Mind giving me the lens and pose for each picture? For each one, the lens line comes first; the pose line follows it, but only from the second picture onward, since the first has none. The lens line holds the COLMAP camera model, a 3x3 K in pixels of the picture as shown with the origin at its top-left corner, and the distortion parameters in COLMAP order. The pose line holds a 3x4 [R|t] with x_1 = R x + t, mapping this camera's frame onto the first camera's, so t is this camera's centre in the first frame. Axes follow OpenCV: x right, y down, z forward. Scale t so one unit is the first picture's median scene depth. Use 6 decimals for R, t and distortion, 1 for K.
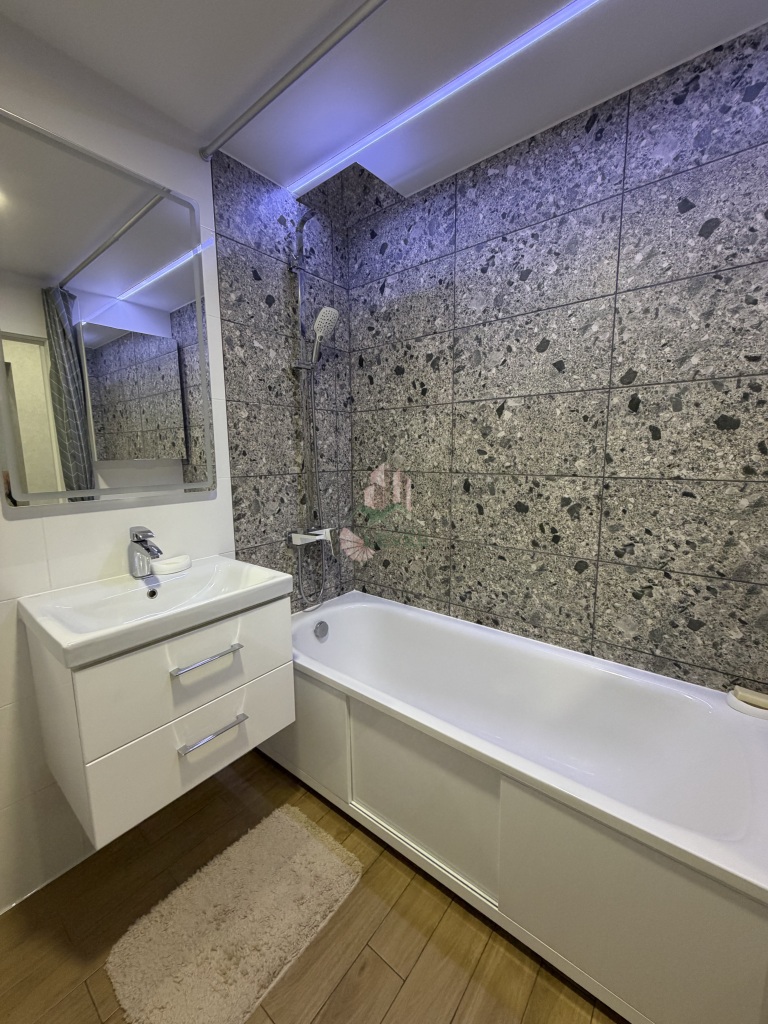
lens RADIAL K [[406.7, 0, 382.3], [0, 406.7, 507.4], [0, 0, 1]] dist [-0.000508, -0.000462]
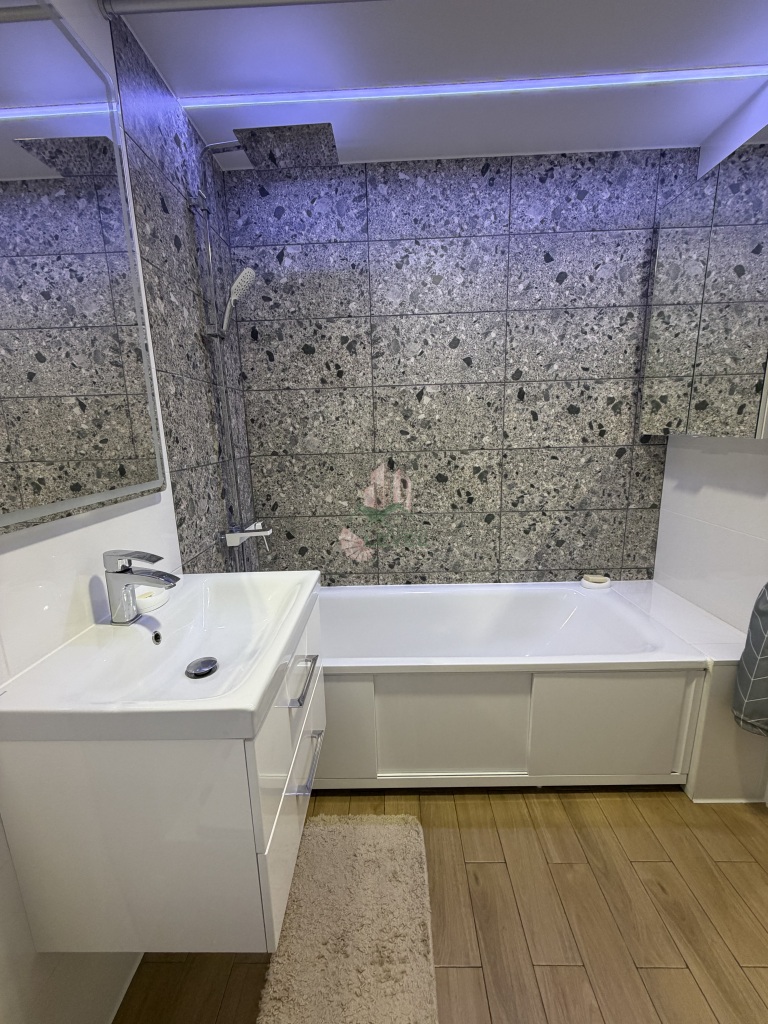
lens RADIAL K [[406.7, 0, 382.3], [0, 406.7, 507.4], [0, 0, 1]] dist [-0.000508, -0.000462]
pose [[0.792901, -0.130074, 0.595306, -0.542618], [0.104131, 0.991504, 0.077950, -0.027059], [-0.600388, 0.000183, 0.799709, 0.151584]]
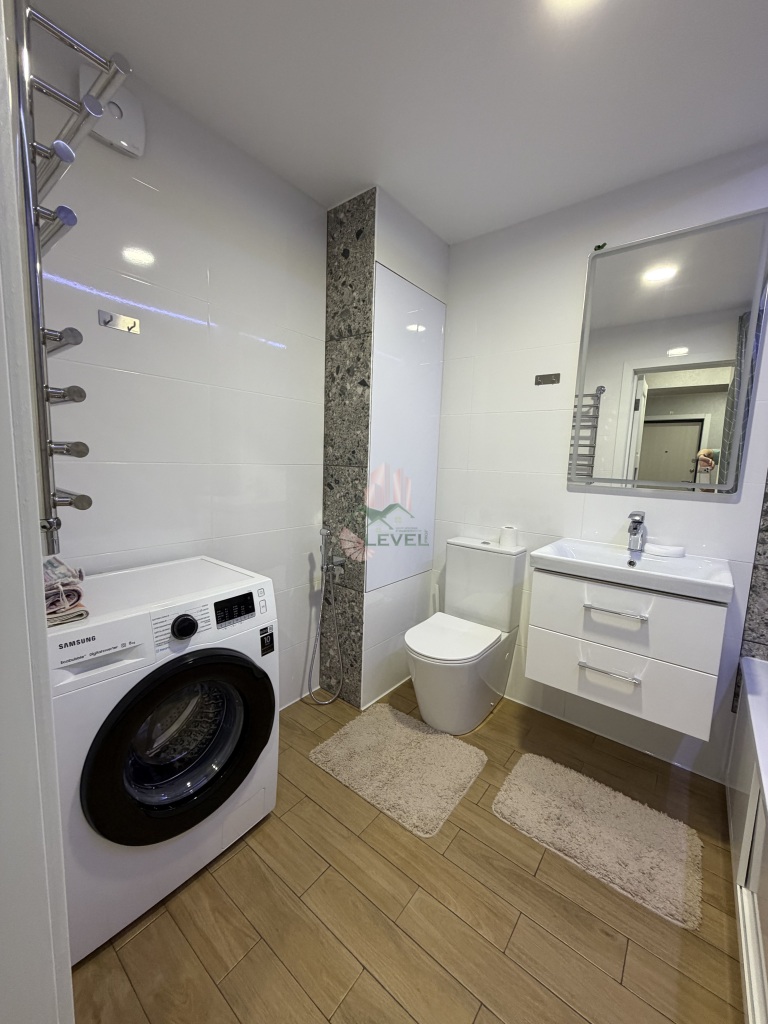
lens RADIAL K [[406.7, 0, 382.3], [0, 406.7, 507.4], [0, 0, 1]] dist [-0.000508, -0.000462]
pose [[0.006331, 0.132583, -0.991152, 0.560724], [-0.171645, 0.976605, 0.129540, 0.008696], [0.985138, 0.169307, 0.028941, 0.136709]]
